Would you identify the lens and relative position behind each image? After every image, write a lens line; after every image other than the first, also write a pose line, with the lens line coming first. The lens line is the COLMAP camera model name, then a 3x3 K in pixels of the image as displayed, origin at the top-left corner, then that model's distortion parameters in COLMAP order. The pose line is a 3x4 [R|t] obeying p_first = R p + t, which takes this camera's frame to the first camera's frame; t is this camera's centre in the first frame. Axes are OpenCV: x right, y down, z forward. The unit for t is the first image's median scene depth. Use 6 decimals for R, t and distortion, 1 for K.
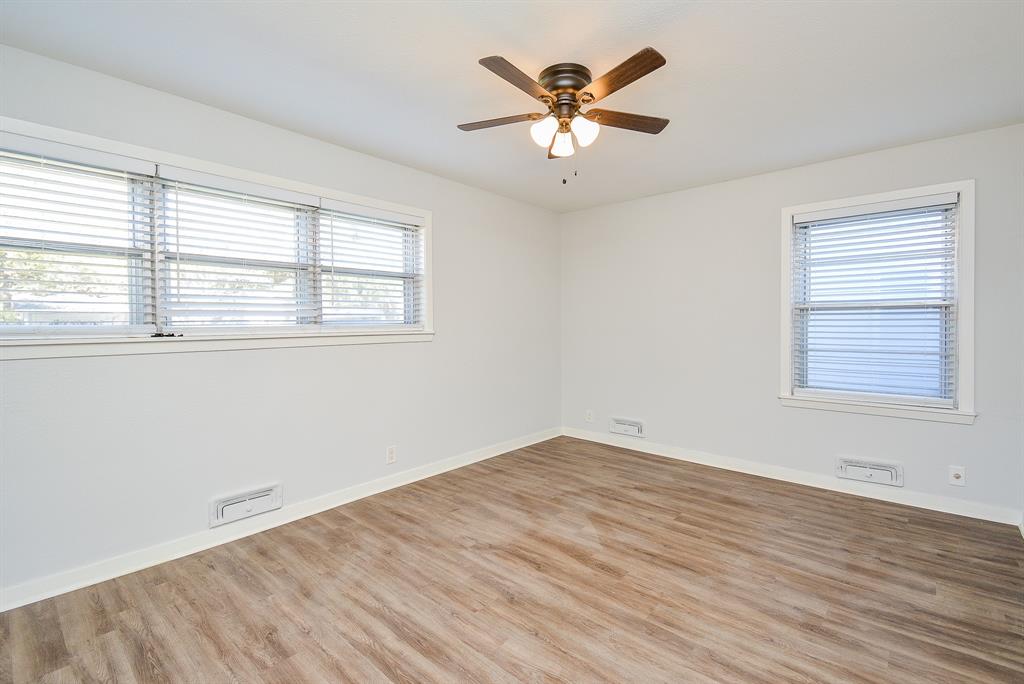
lens RADIAL K [[448.4, 0, 512.4], [0, 448.4, 335.6], [0, 0, 1]] dist [0.044078, -0.029043]
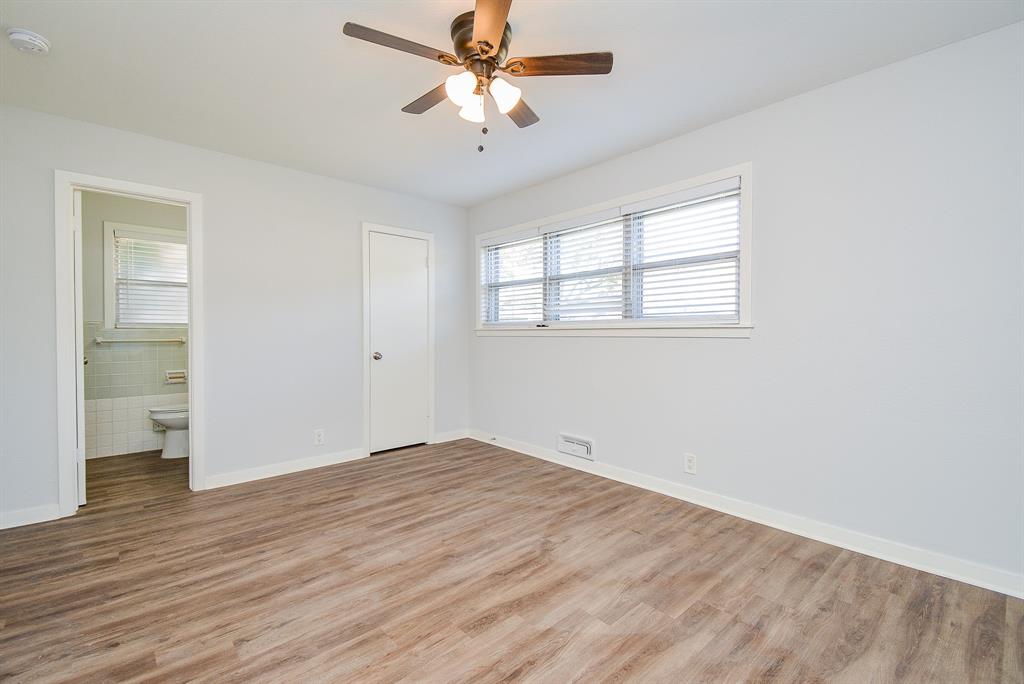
lens RADIAL K [[448.4, 0, 512.4], [0, 448.4, 335.6], [0, 0, 1]] dist [0.044078, -0.029043]
pose [[-0.095038, 0.015892, -0.995347, 0.938165], [-0.026827, 0.999469, 0.018519, 0.011549], [0.995112, 0.028462, -0.094561, 1.073227]]
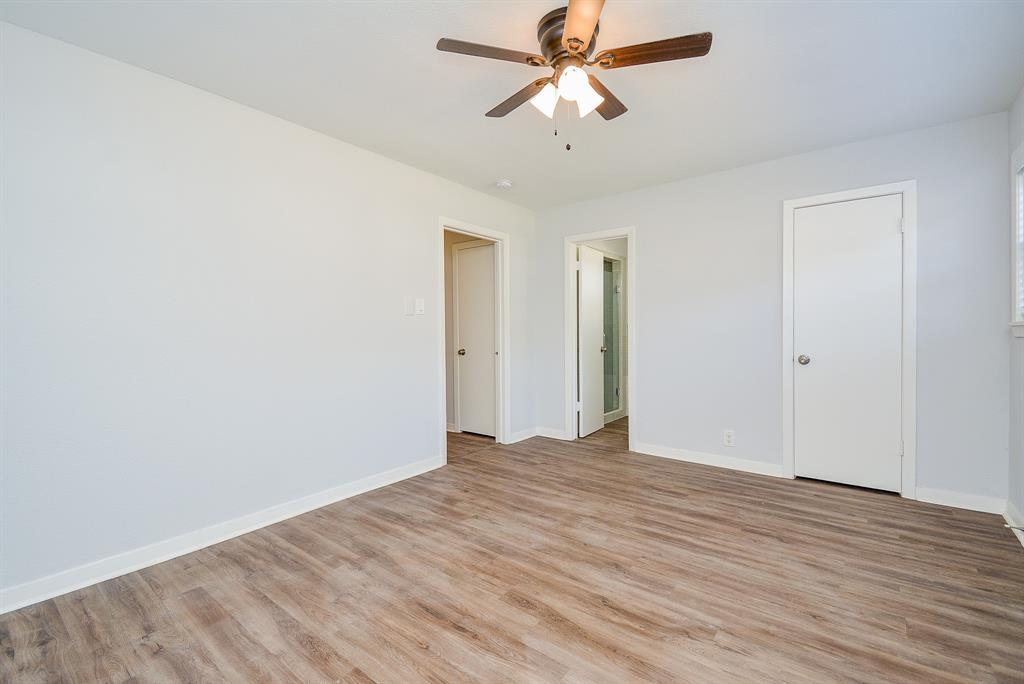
lens RADIAL K [[448.4, 0, 512.4], [0, 448.4, 335.6], [0, 0, 1]] dist [0.044078, -0.029043]
pose [[-0.997137, 0.012848, -0.074516, 0.275211], [0.009837, 0.999126, 0.040629, -0.009253], [0.074973, 0.039779, -0.996392, 1.755217]]
